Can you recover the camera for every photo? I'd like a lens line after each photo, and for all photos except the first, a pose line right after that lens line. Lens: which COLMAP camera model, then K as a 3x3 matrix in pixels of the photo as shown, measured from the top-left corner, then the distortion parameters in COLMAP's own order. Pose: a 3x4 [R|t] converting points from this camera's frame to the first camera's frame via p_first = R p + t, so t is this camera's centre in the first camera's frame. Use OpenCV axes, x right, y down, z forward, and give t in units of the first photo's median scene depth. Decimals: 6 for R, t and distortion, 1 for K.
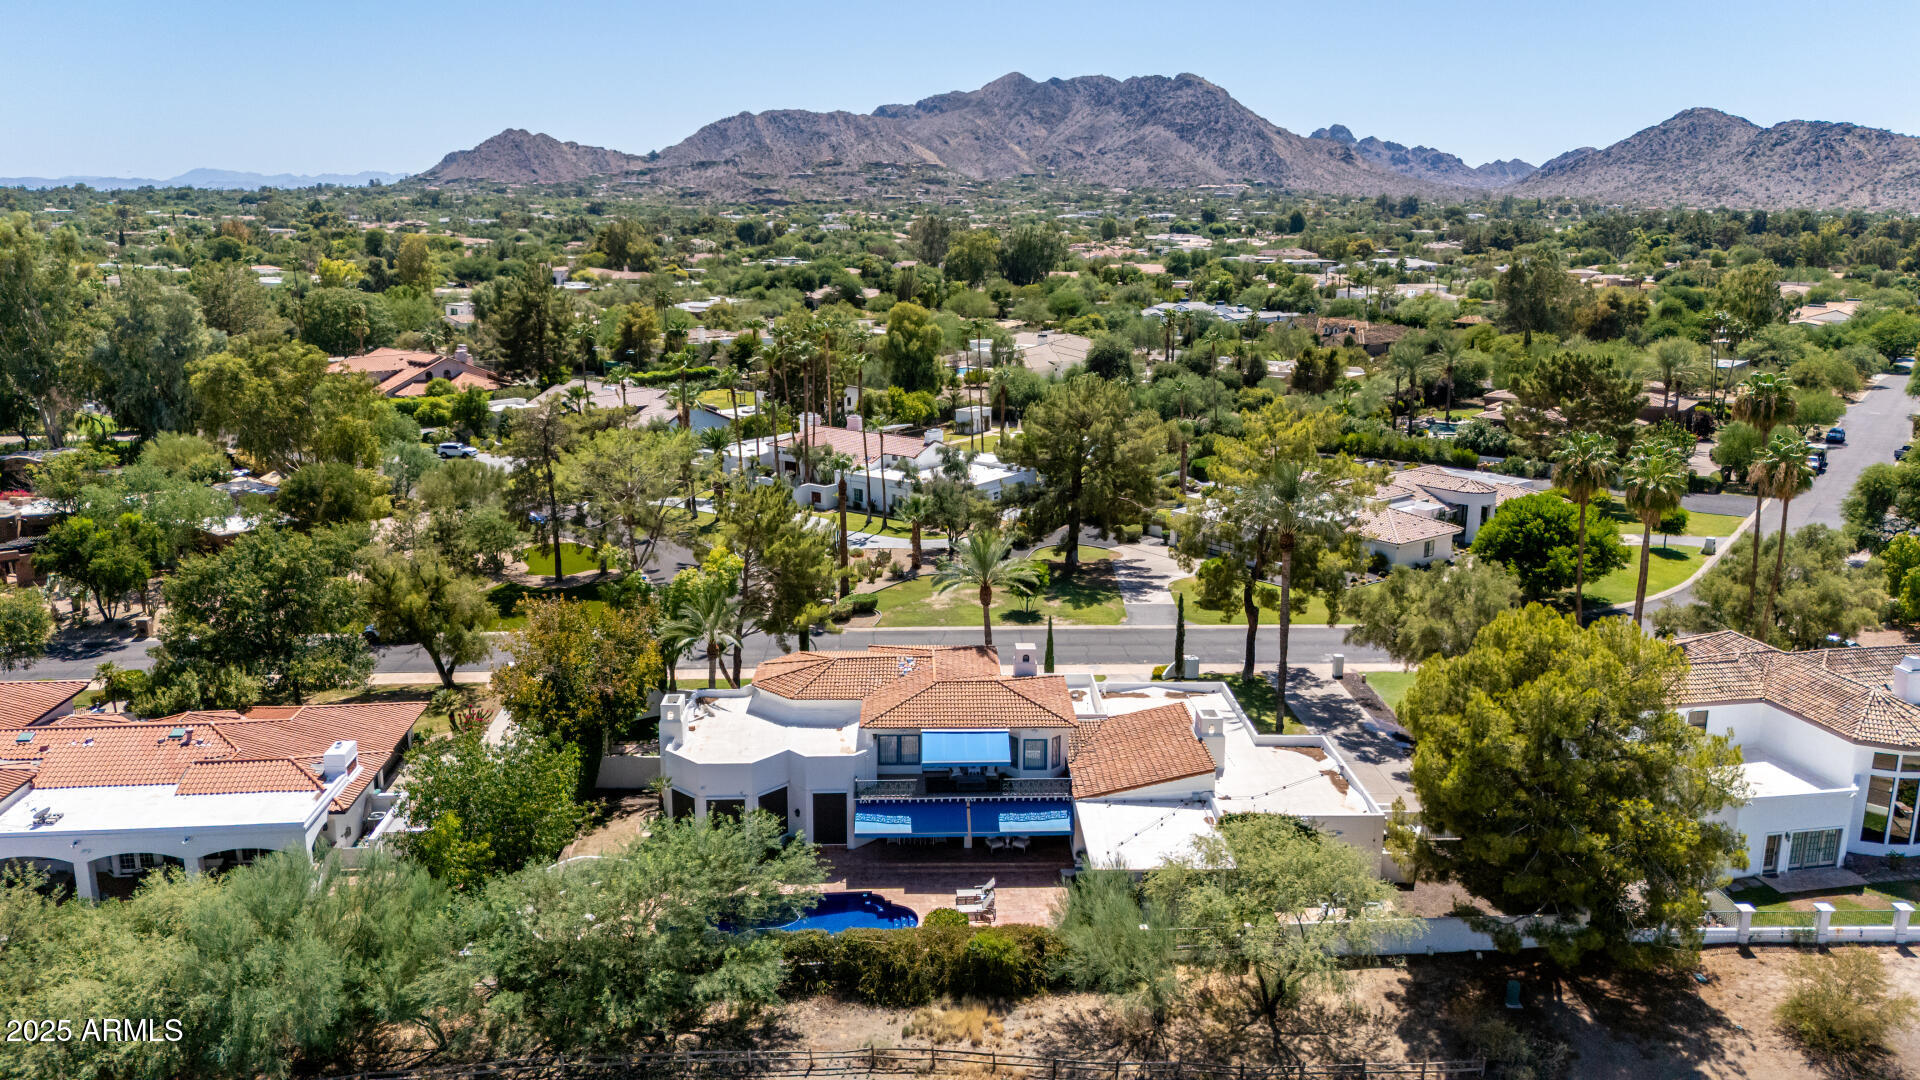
lens RADIAL K [[1393.3, 0, 967.0], [0, 1393.3, 586.3], [0, 0, 1]] dist [0.065166, -0.054651]
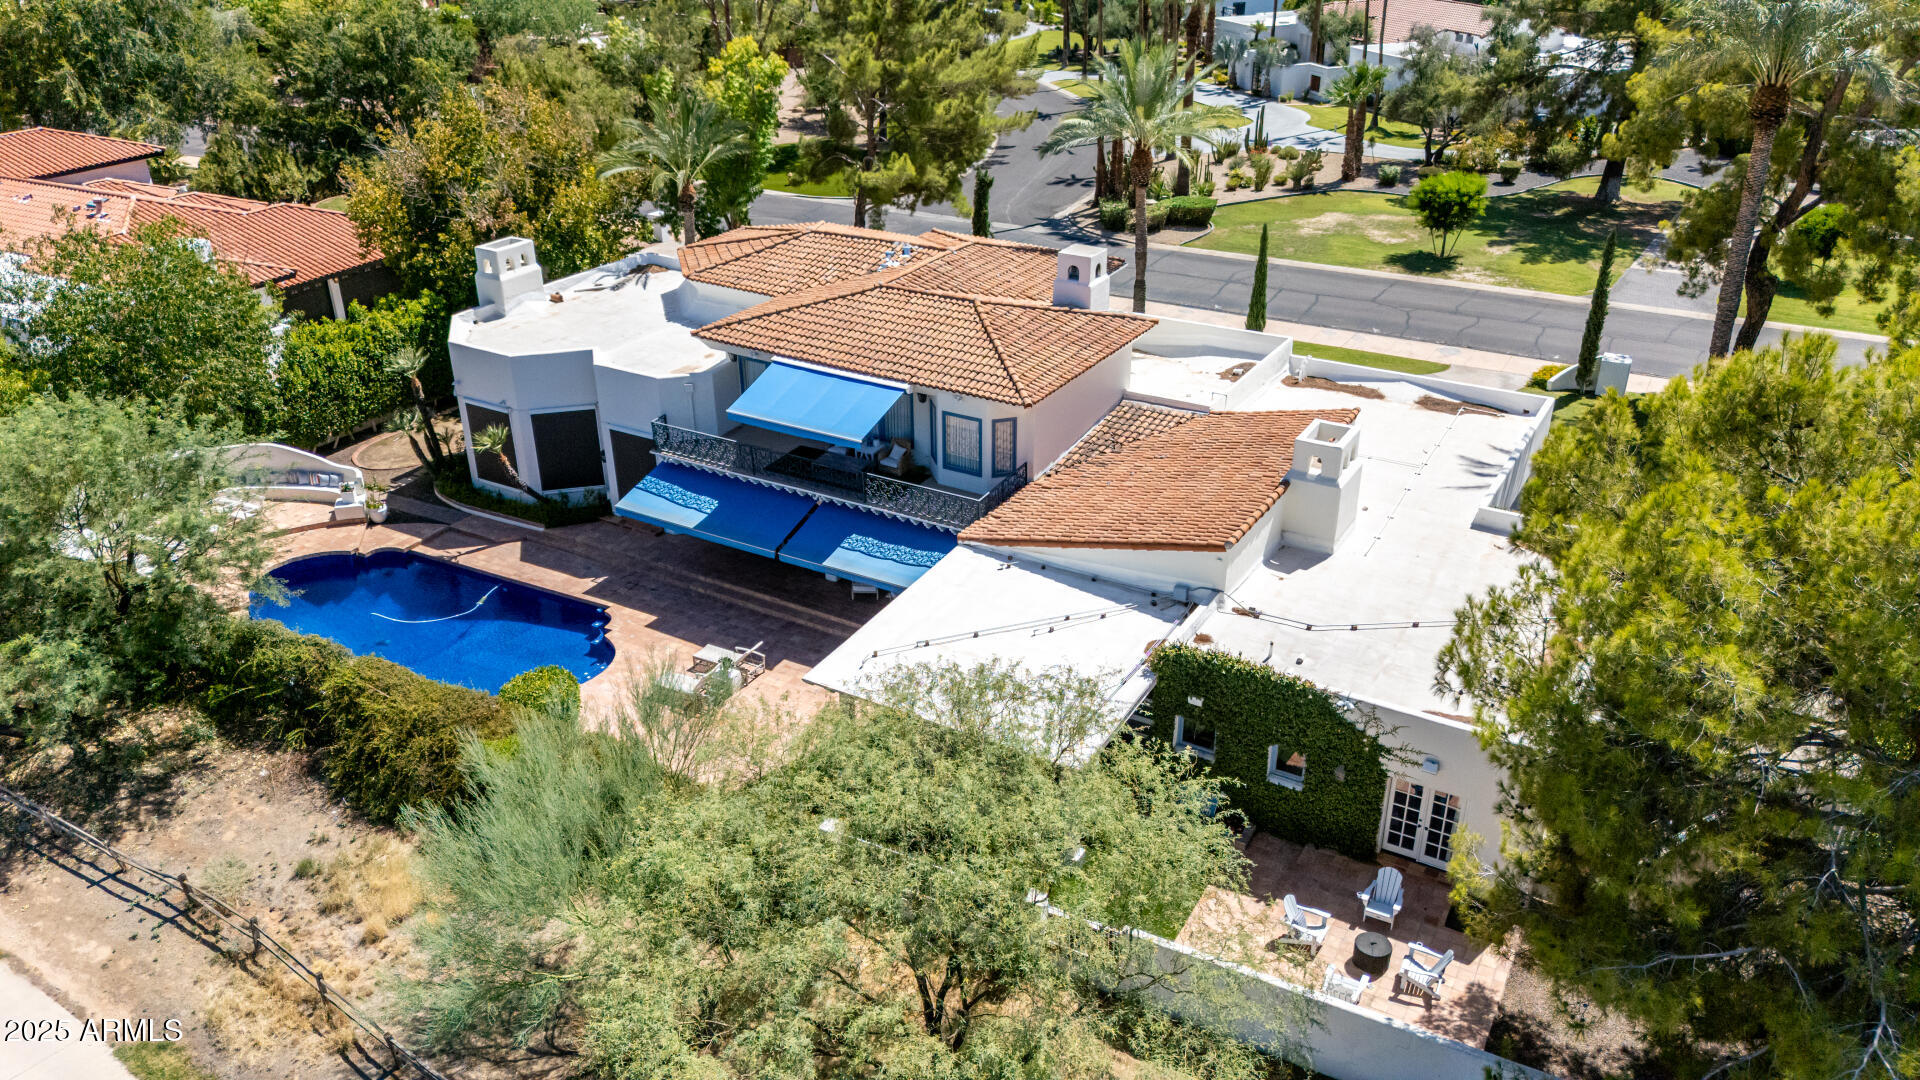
lens RADIAL K [[1393.3, 0, 967.0], [0, 1393.3, 586.3], [0, 0, 1]] dist [0.065166, -0.054651]
pose [[0.845180, 0.245956, -0.474527, 0.317588], [-0.130068, 0.955785, 0.263737, 0.033444], [0.518413, -0.161184, 0.839802, 0.555890]]
